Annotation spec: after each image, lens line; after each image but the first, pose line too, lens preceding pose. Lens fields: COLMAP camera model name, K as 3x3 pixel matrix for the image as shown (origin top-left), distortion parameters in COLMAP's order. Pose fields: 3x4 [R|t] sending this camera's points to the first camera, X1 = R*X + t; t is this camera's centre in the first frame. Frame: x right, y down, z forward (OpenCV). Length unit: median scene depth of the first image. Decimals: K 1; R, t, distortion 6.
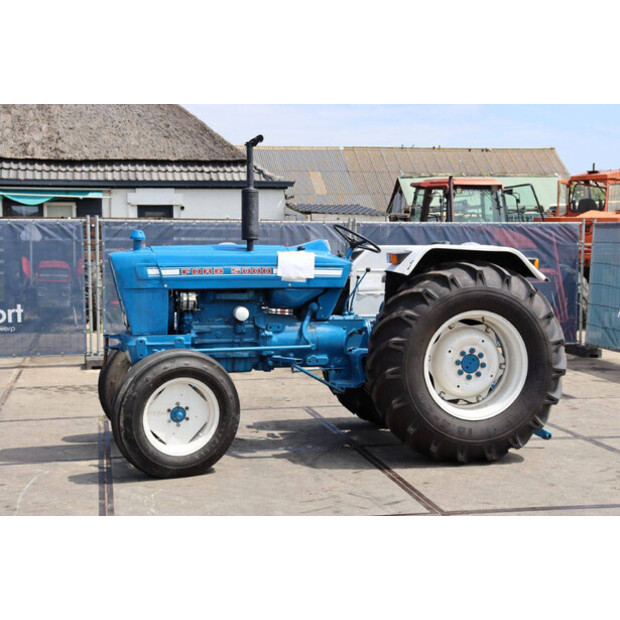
lens RADIAL K [[952.4, 0, 310.0], [0, 952.4, 310.0], [0, 0, 1]] dist [0.120033, 0.056214]
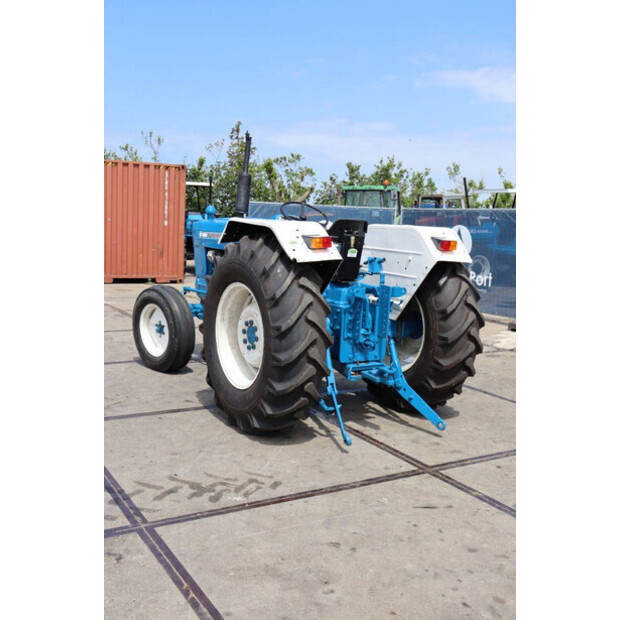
lens RADIAL K [[679.3, 0, 320.0], [0, 679.3, 311.6], [0, 0, 1]] dist [-0.071382, 0.003954]
pose [[0.336632, 0.141383, -0.930962, 0.856665], [-0.106081, 0.988064, 0.111696, -0.057222], [0.935642, 0.061157, 0.347612, 0.802207]]
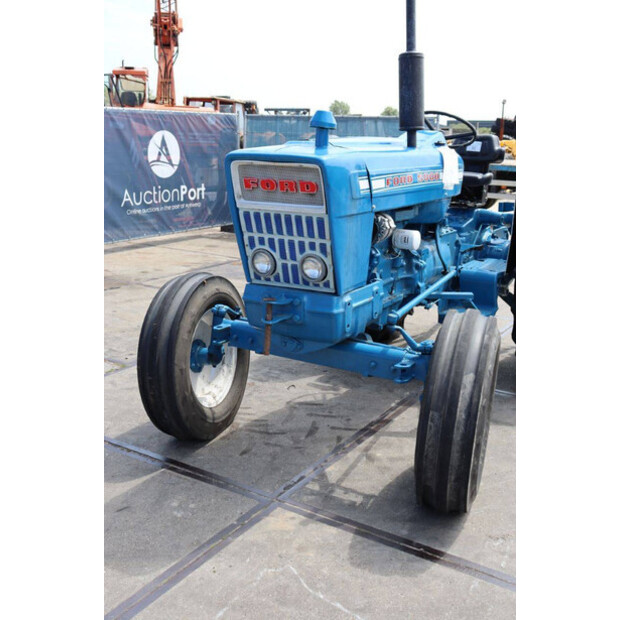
lens RADIAL K [[690.6, 0, 310.0], [0, 690.6, 310.0], [0, 0, 1]] dist [-0.029393, 0.025221]
pose [[0.704505, -0.163255, 0.690667, -0.484126], [0.031245, 0.979374, 0.199627, -0.049292], [-0.709011, -0.119059, 0.695074, 0.704323]]
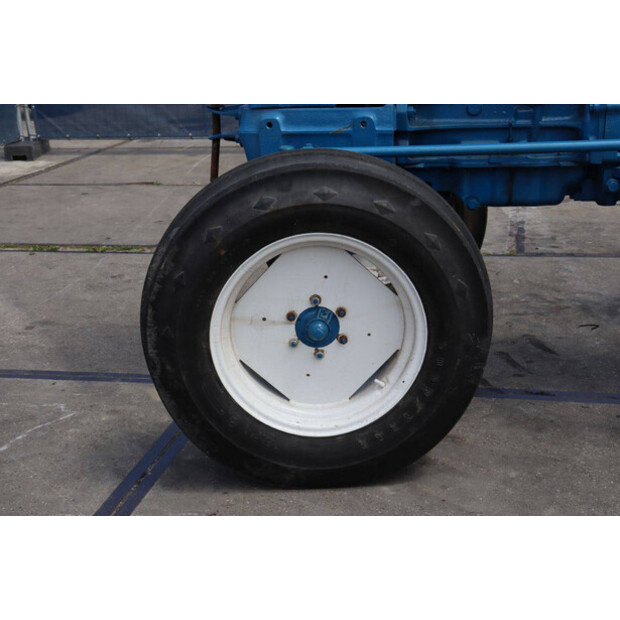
lens RADIAL K [[983.7, 0, 310.0], [0, 983.7, 310.0], [0, 0, 1]] dist [0.162065, 0.009755]
pose [[0.910376, 0.087622, -0.404399, 0.012991], [0.007802, 0.973513, 0.228497, 0.014007], [0.413709, -0.211173, 0.885579, 0.612989]]
